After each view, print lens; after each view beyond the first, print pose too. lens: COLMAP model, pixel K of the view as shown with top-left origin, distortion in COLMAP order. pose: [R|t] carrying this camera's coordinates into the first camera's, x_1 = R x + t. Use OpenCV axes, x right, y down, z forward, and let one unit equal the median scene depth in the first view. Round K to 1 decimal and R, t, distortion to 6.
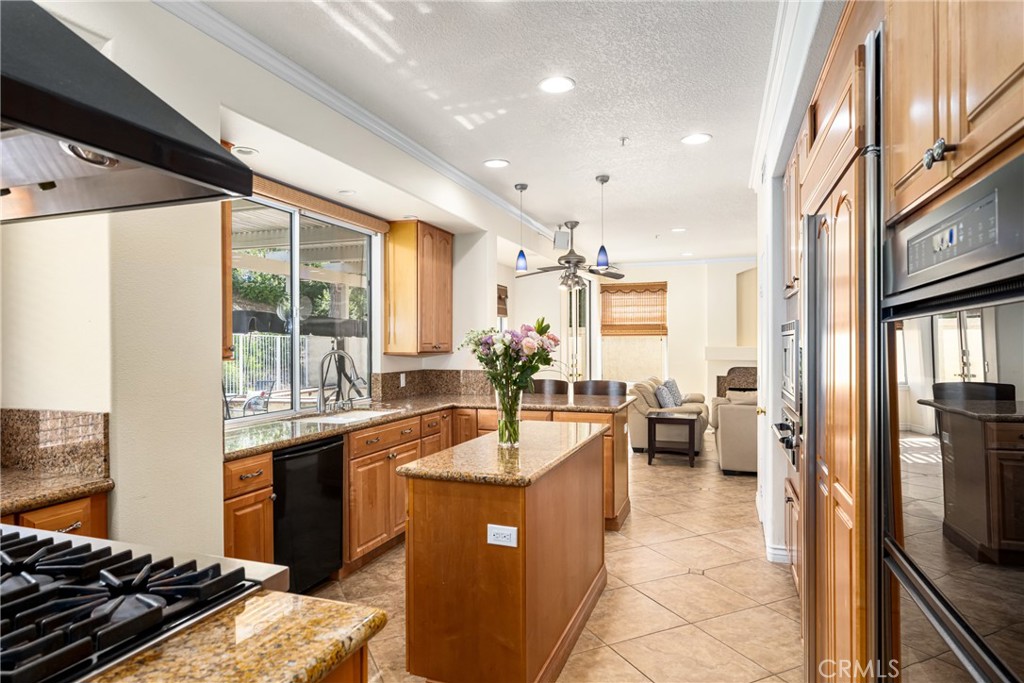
lens RADIAL K [[583.5, 0, 512.9], [0, 583.5, 340.1], [0, 0, 1]] dist [-0.002441, -0.000444]
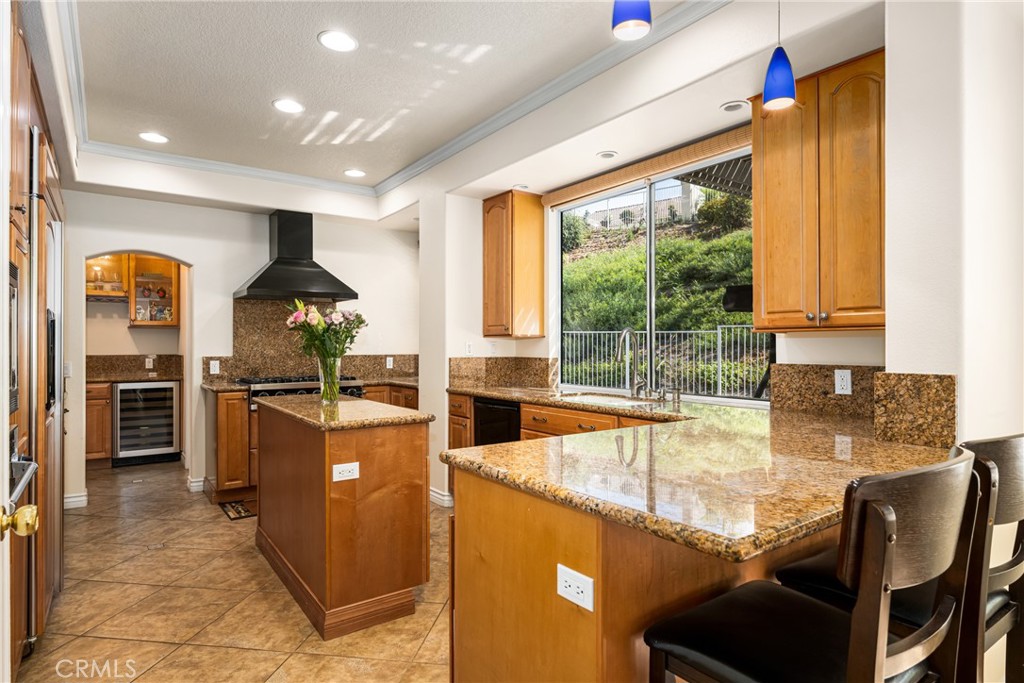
lens RADIAL K [[559.0, 0, 512.0], [0, 559.0, 341.5], [0, 0, 1]] dist [0.001023, -0.000167]
pose [[-0.564585, -0.001598, -0.825373, 0.543574], [0.009971, 0.999912, -0.008757, 0.046262], [0.825315, -0.013174, -0.564520, 1.430565]]
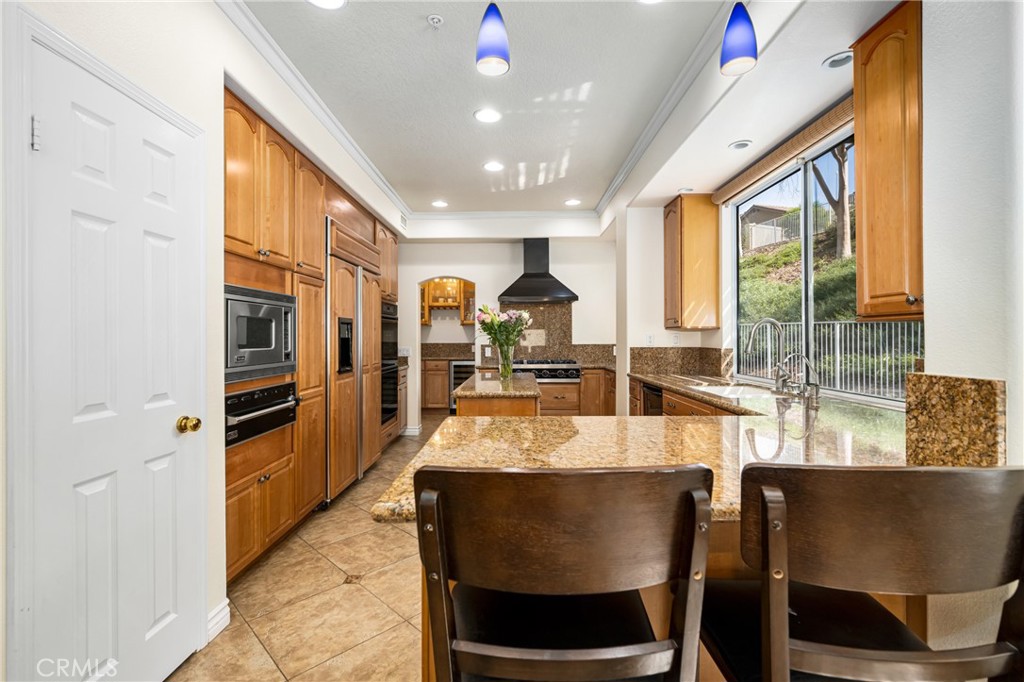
lens RADIAL K [[456.8, 0, 512.0], [0, 456.8, 334.9], [0, 0, 1]] dist [-0.001886, -0.000073]
pose [[-0.942208, 0.006309, -0.334969, 0.300985], [0.010605, 0.999883, -0.010997, 0.047776], [0.334860, -0.013914, -0.942165, 1.618744]]
